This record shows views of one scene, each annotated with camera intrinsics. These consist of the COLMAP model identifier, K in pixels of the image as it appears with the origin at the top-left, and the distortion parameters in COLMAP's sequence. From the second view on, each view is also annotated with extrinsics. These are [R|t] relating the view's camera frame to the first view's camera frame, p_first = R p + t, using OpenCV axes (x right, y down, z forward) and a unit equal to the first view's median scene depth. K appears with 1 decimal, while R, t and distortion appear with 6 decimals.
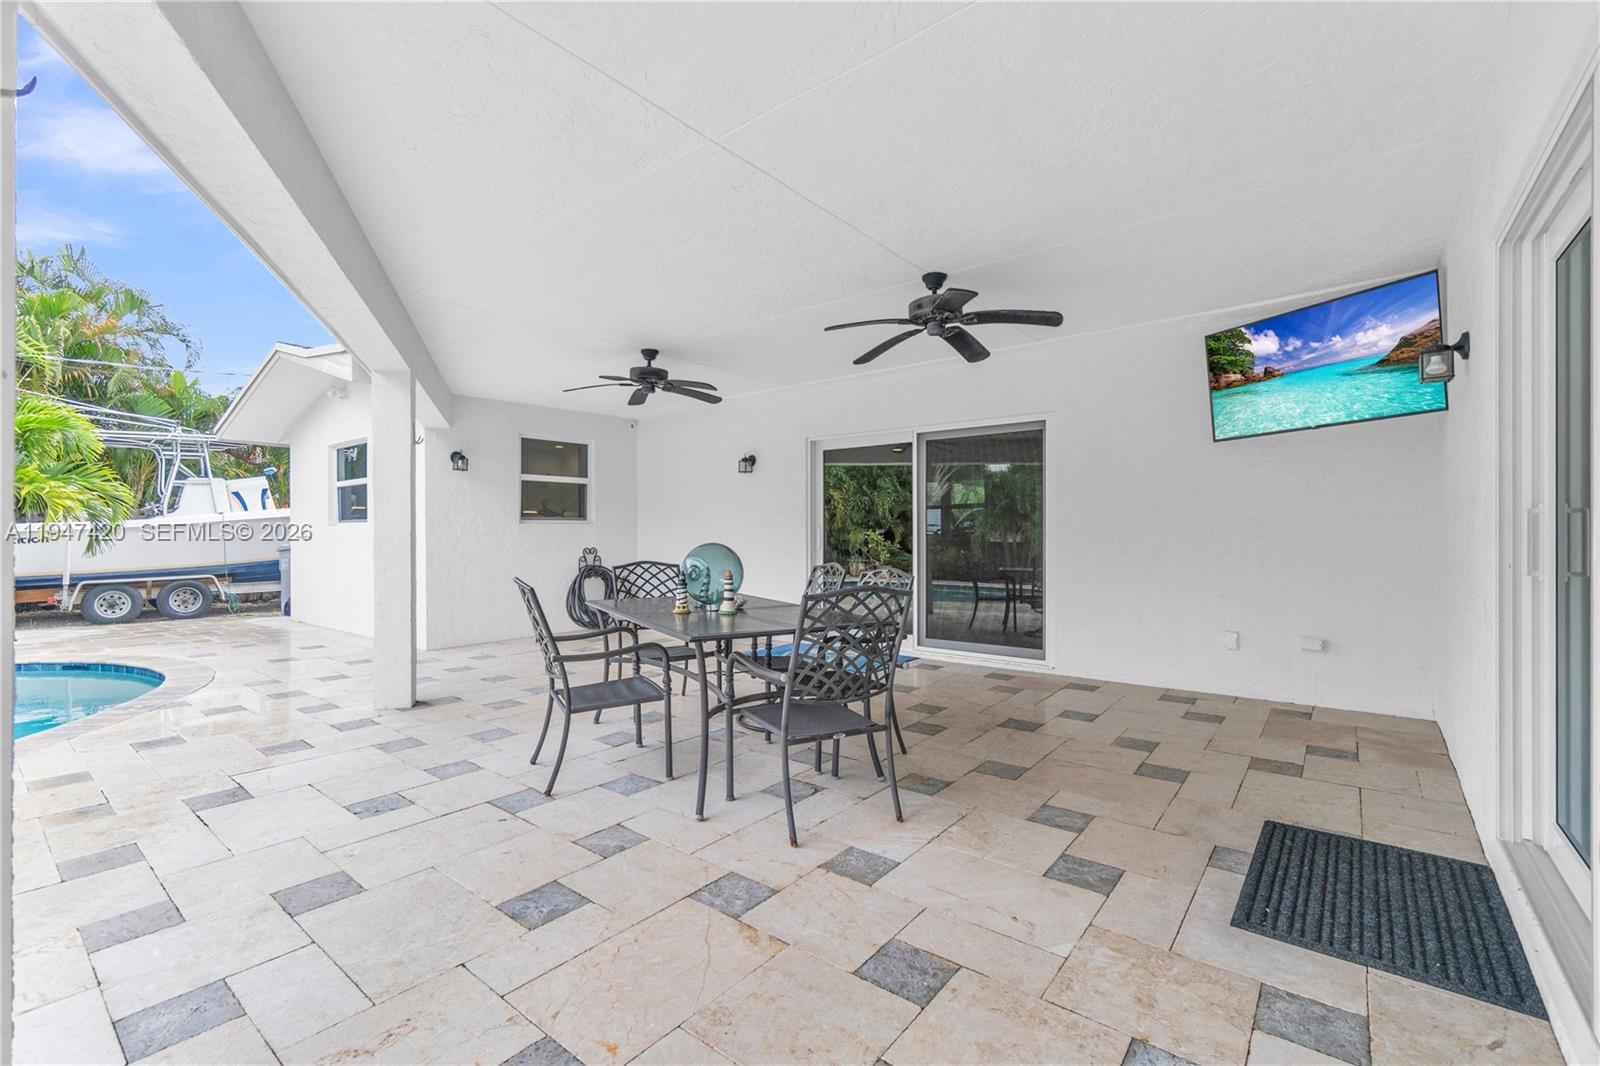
lens RADIAL K [[689.1, 0, 796.4], [0, 689.1, 517.8], [0, 0, 1]] dist [-0.002216, -0.000580]
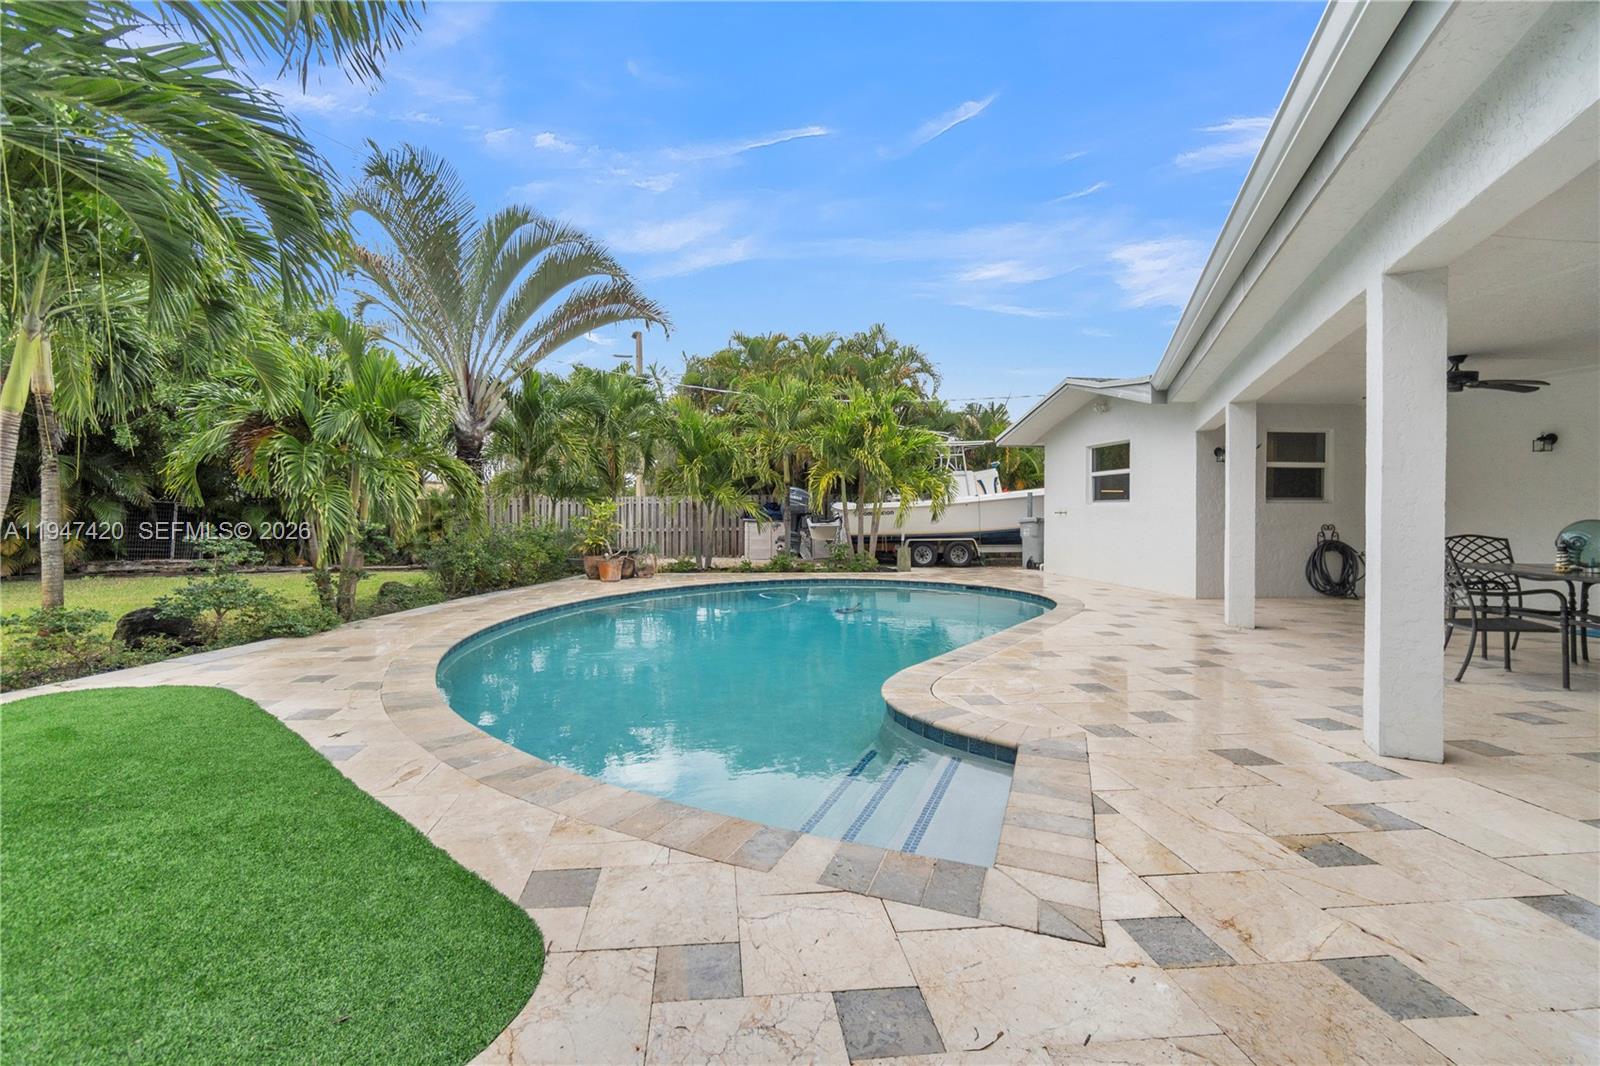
lens RADIAL K [[689.1, 0, 805.3], [0, 689.1, 521.0], [0, 0, 1]] dist [-0.002216, -0.000580]
pose [[0.702306, 0.017510, -0.711660, -0.098536], [0.008877, 0.999404, 0.033350, -0.007305], [0.711820, -0.029739, 0.701732, -0.389672]]
